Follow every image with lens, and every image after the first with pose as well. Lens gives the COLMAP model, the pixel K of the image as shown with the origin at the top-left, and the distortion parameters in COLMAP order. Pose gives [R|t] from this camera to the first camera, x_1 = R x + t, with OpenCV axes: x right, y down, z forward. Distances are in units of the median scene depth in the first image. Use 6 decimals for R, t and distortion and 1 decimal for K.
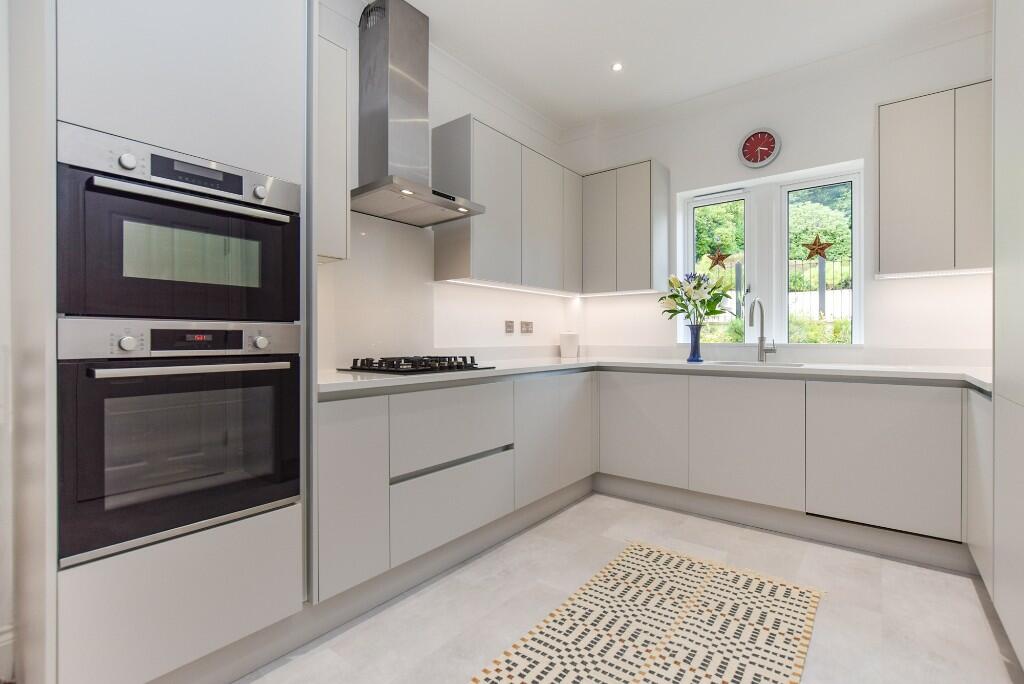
lens RADIAL K [[473.5, 0, 512.0], [0, 473.5, 342.0], [0, 0, 1]] dist [0.001877, 0.000338]
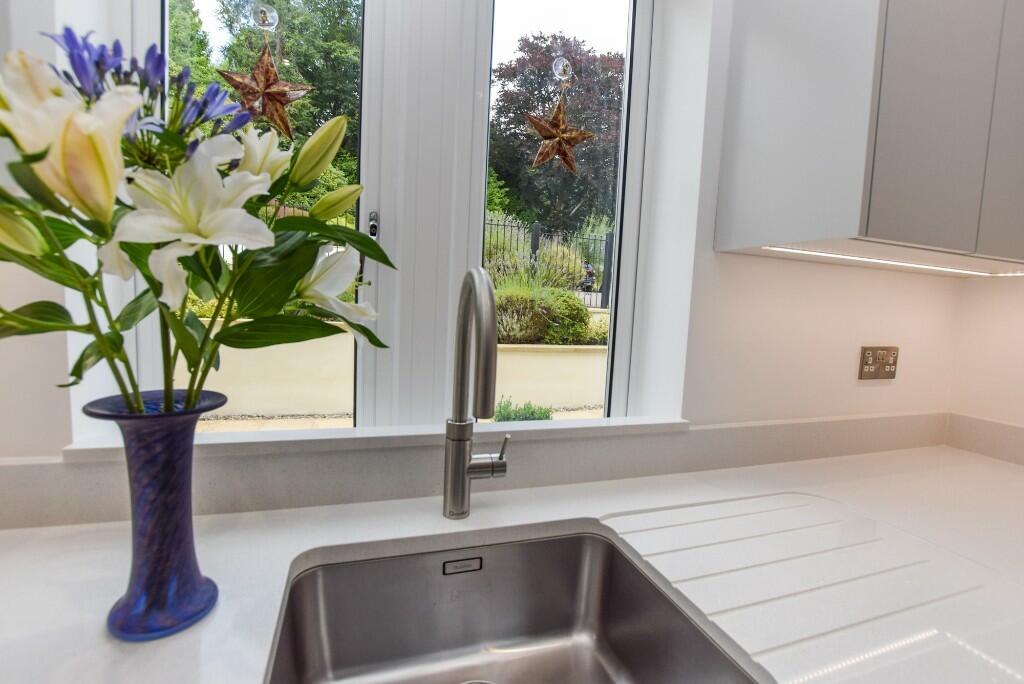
lens RADIAL K [[477.0, 0, 512.0], [0, 477.0, 342.0], [0, 0, 1]] dist [-0.029218, 0.000770]
pose [[0.557435, -0.054048, 0.828460, 0.331756], [-0.043313, 0.994627, 0.094032, -0.078249], [-0.829090, -0.088300, 0.552098, 0.833763]]
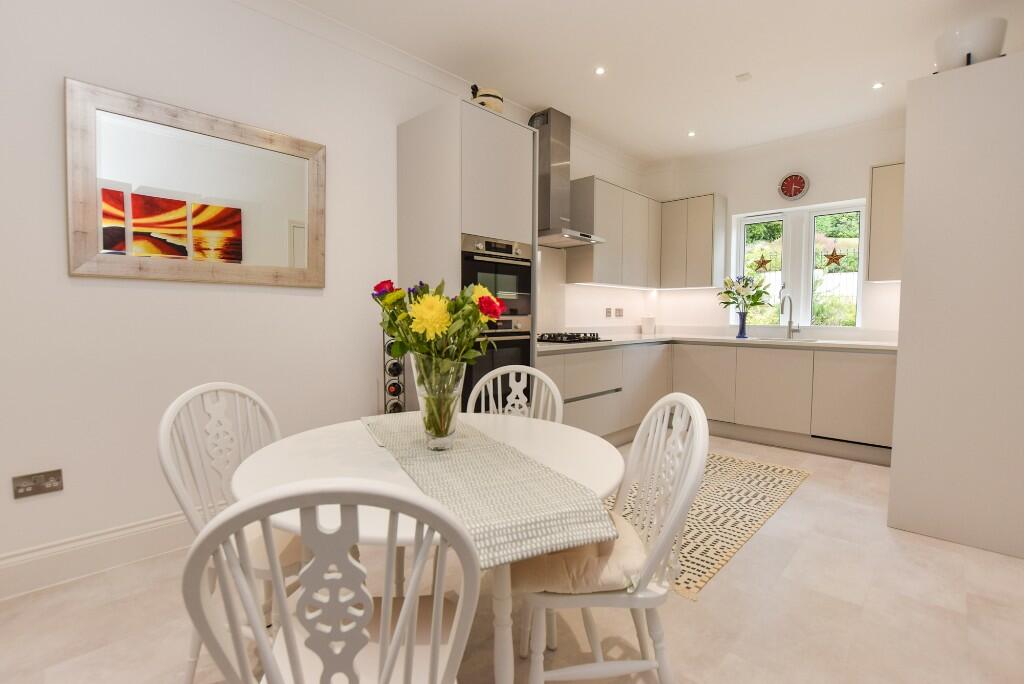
lens RADIAL K [[453.9, 0, 512.0], [0, 453.9, 342.0], [0, 0, 1]] dist [-0.026819, 0.000031]
pose [[0.993649, 0.011428, -0.111946, -0.156037], [-0.005511, 0.998578, 0.053024, -0.015346], [0.112393, -0.052070, 0.992299, -0.443556]]
